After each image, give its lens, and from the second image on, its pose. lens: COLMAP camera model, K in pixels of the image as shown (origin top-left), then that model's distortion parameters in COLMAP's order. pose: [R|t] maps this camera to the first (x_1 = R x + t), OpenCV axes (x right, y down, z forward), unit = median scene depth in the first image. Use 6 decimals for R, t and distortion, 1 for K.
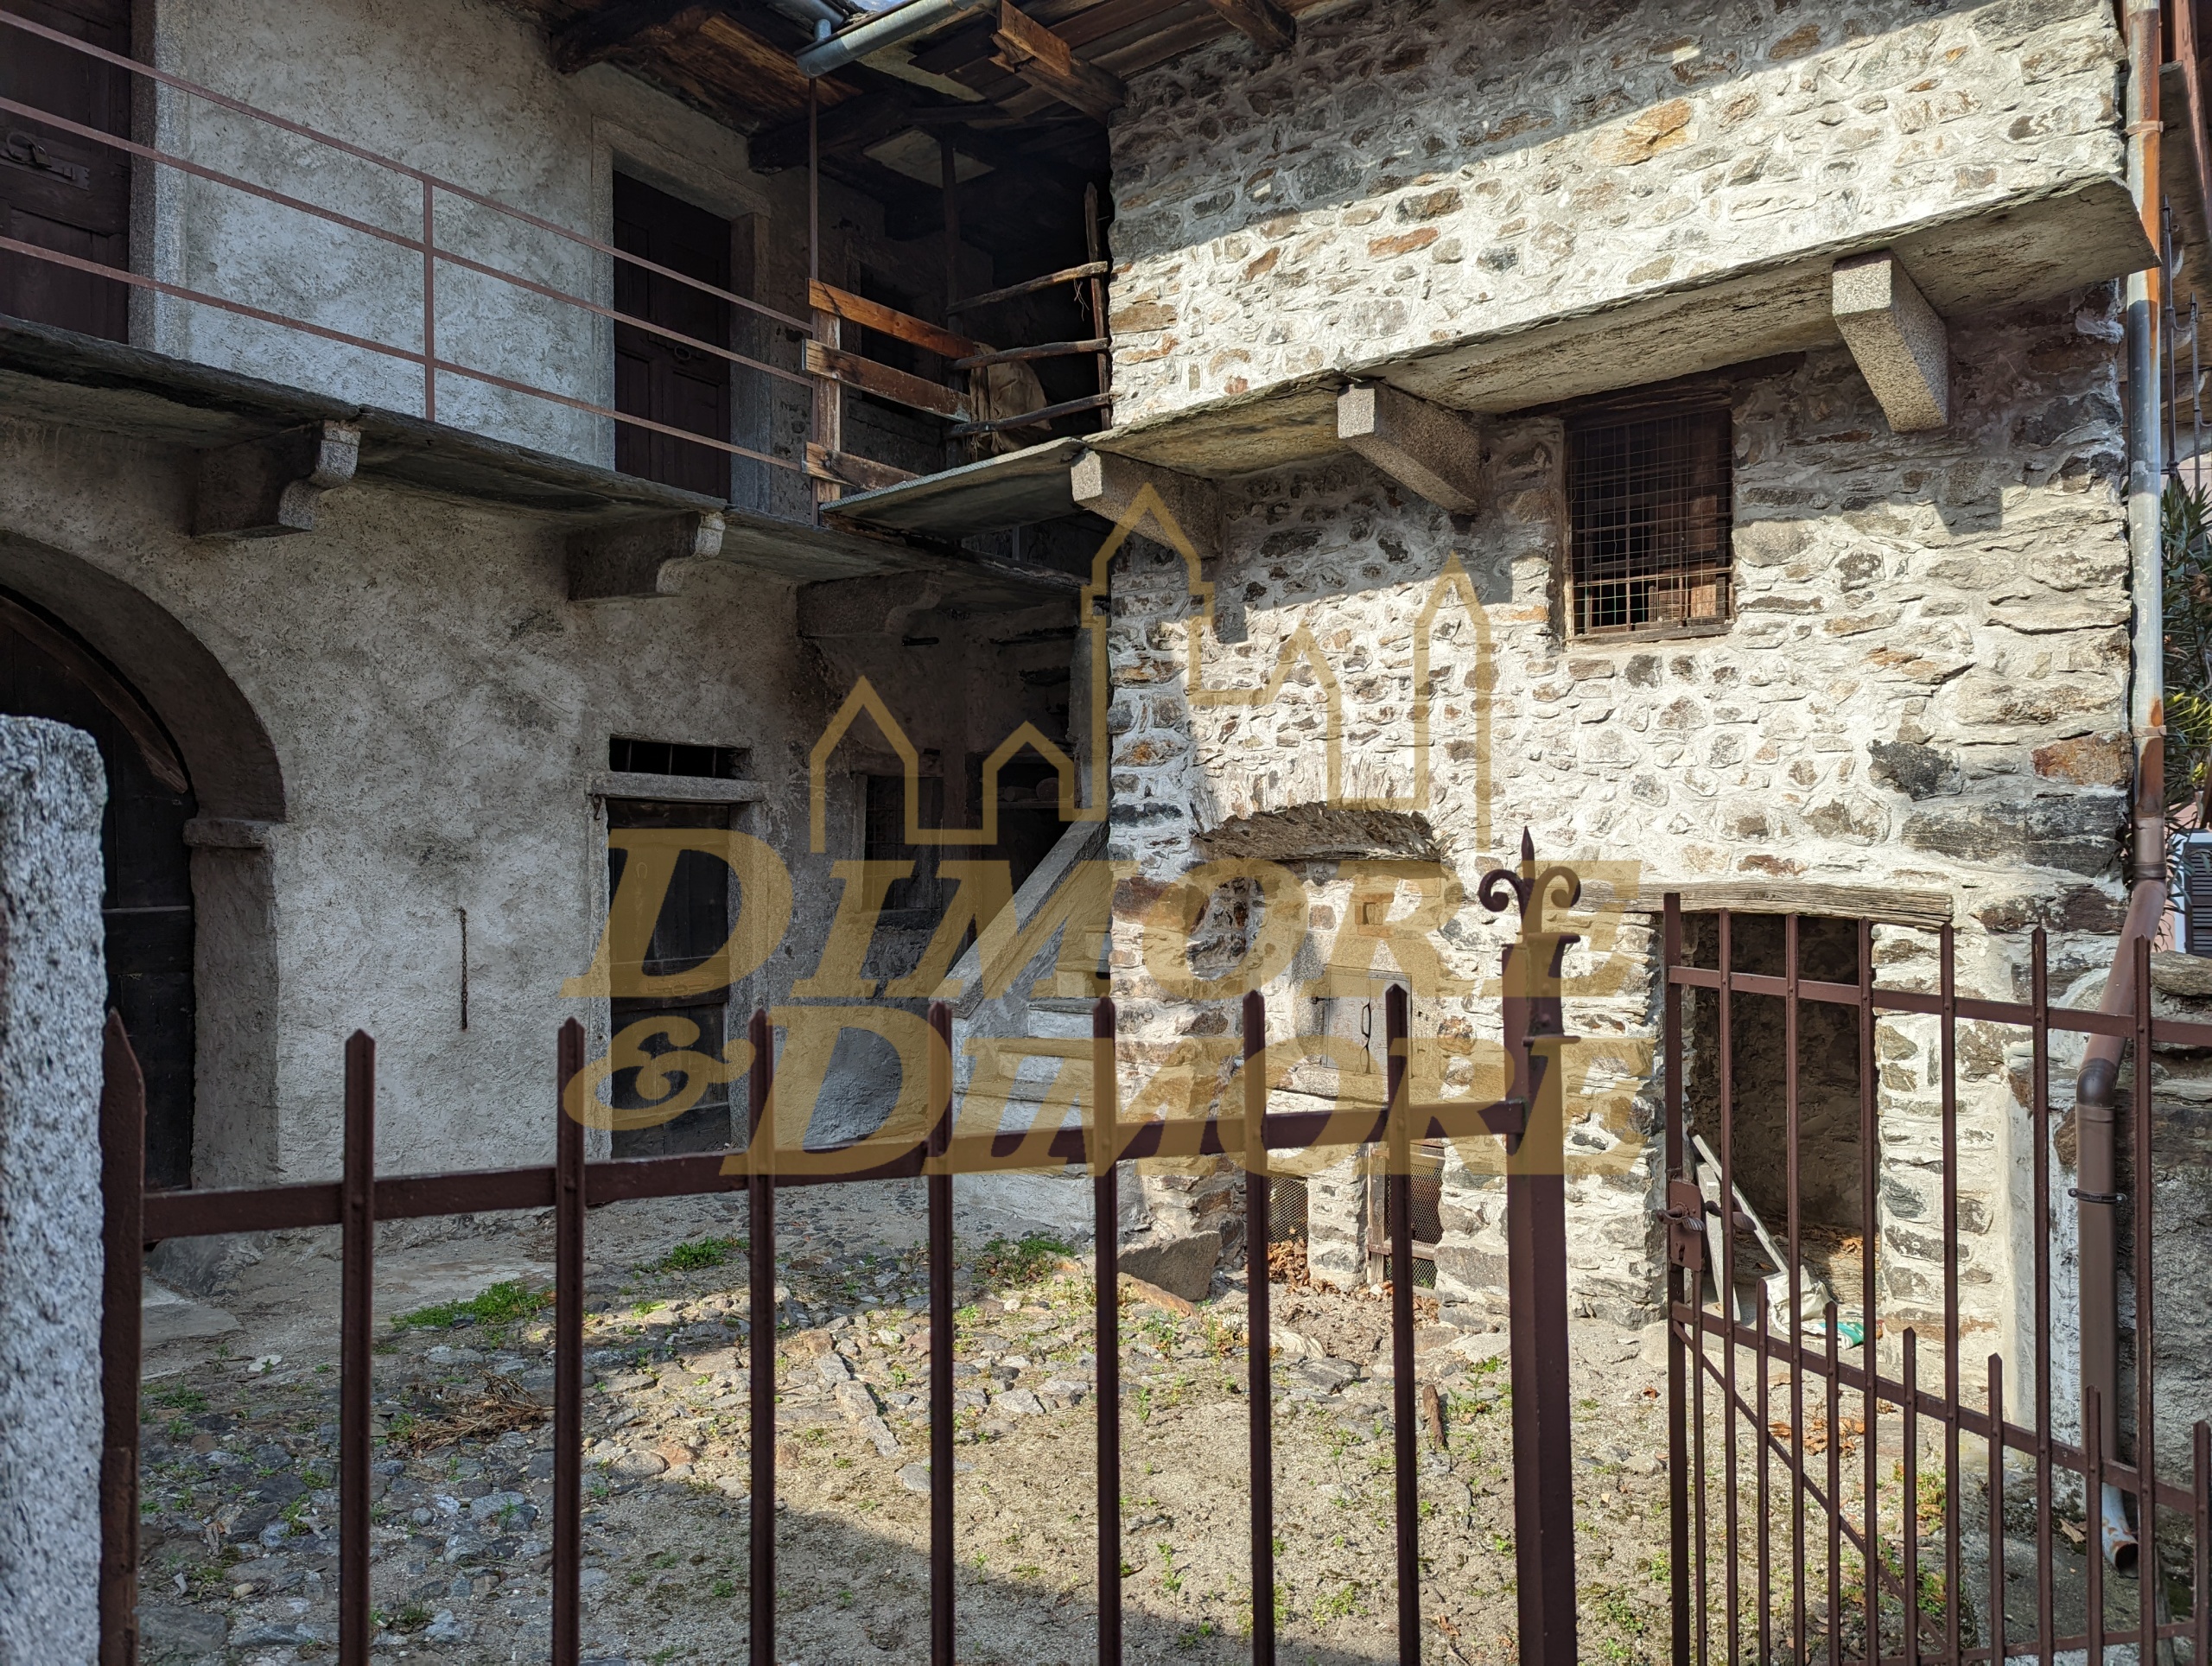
lens RADIAL K [[1540.0, 0, 1106.0], [0, 1540.0, 833.0], [0, 0, 1]] dist [0.088941, -0.074841]
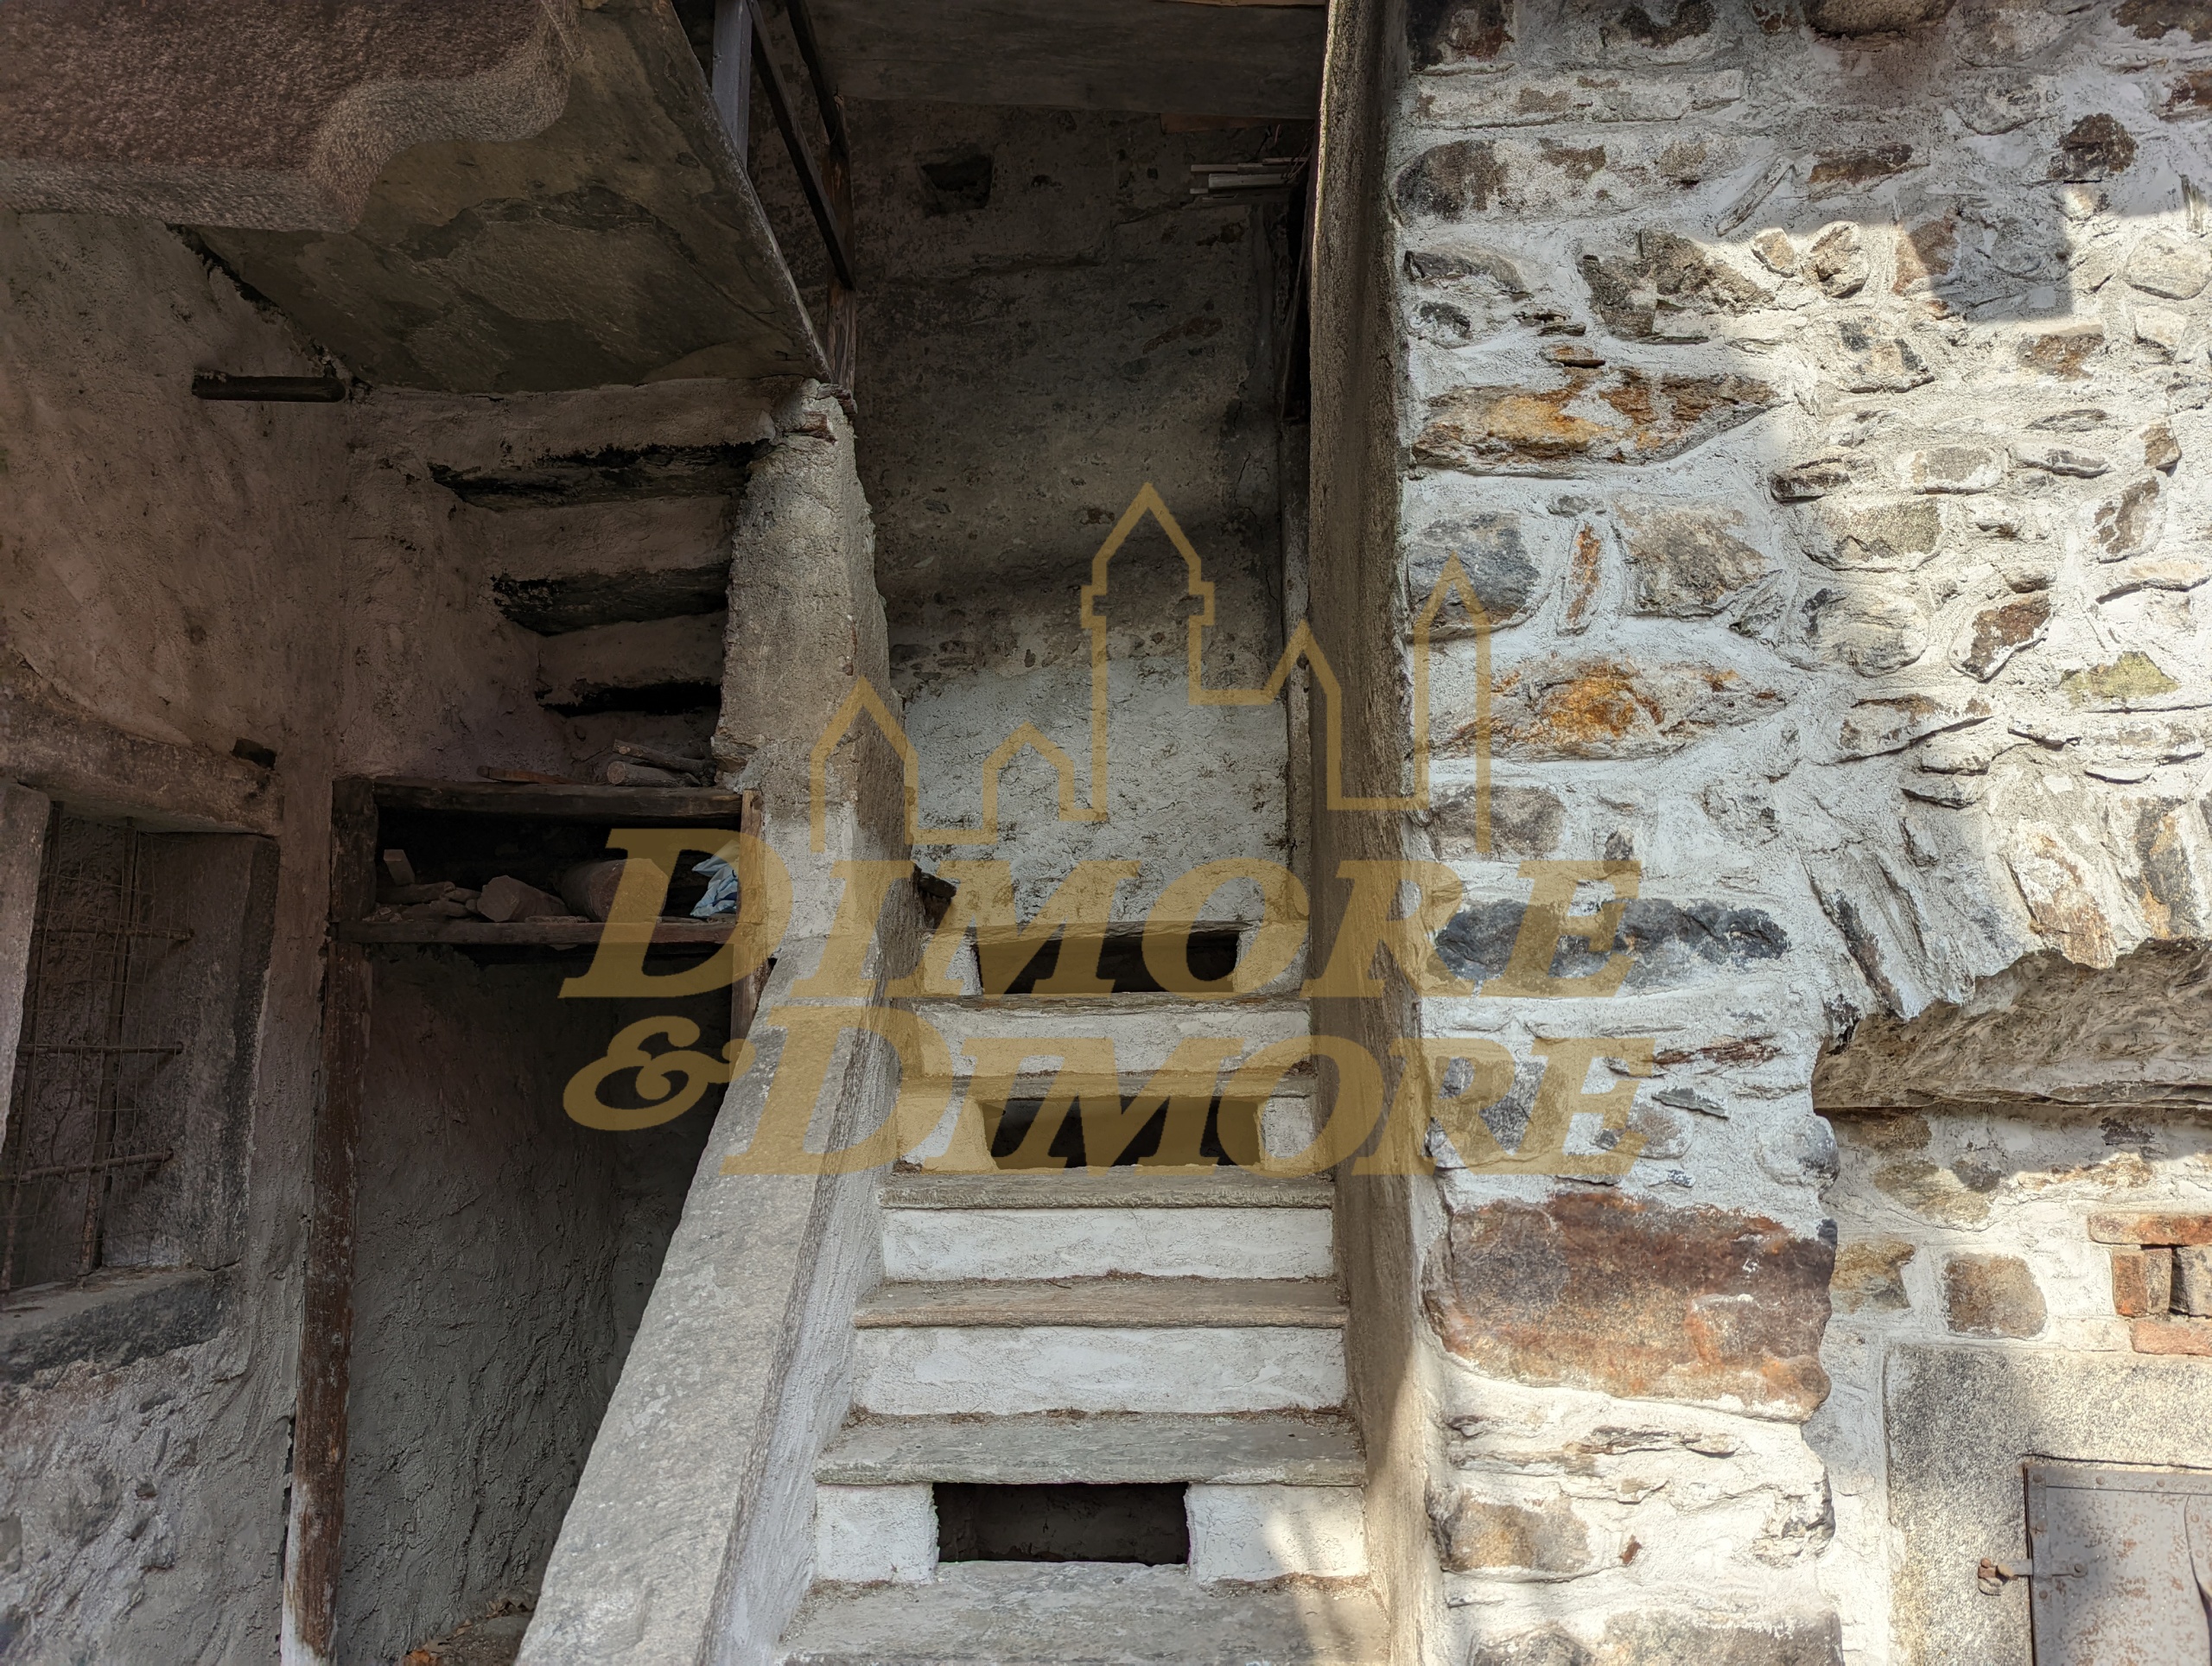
lens RADIAL K [[1540.0, 0, 1106.0], [0, 1540.0, 833.0], [0, 0, 1]] dist [0.088941, -0.074841]
pose [[0.828780, 0.071844, 0.554943, -0.218320], [-0.004007, 0.992460, -0.122503, 0.002145], [-0.559560, 0.099305, 0.822819, 0.951823]]
